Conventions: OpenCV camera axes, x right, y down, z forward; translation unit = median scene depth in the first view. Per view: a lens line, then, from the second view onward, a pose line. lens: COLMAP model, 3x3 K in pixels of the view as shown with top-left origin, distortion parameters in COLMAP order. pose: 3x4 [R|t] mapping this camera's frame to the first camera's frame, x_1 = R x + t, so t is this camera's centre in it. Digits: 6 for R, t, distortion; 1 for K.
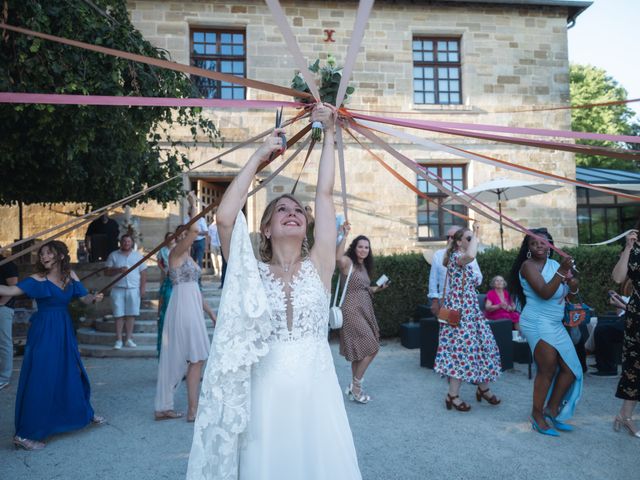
lens RADIAL K [[471.7, 0, 320.4], [0, 471.7, 238.2], [0, 0, 1]] dist [0.000222, -0.005420]
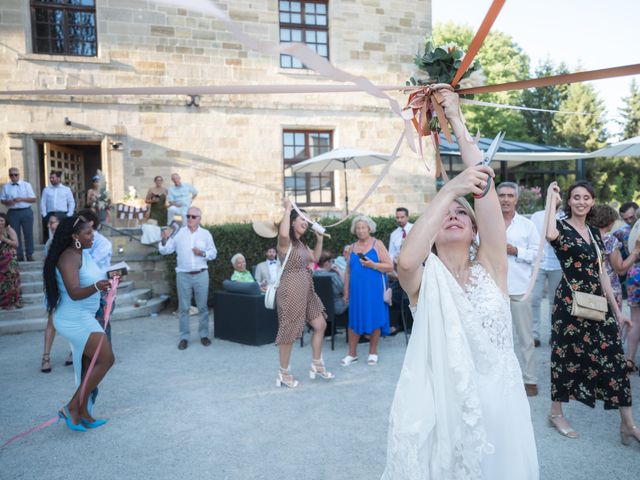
lens RADIAL K [[471.7, 0, 318.6], [0, 471.7, 238.3], [0, 0, 1]] dist [0.000222, -0.005420]
pose [[0.988565, -0.013736, 0.150170, 0.124644], [0.000657, 0.996226, 0.086797, -0.014518], [-0.150795, -0.085705, 0.984843, -0.014125]]
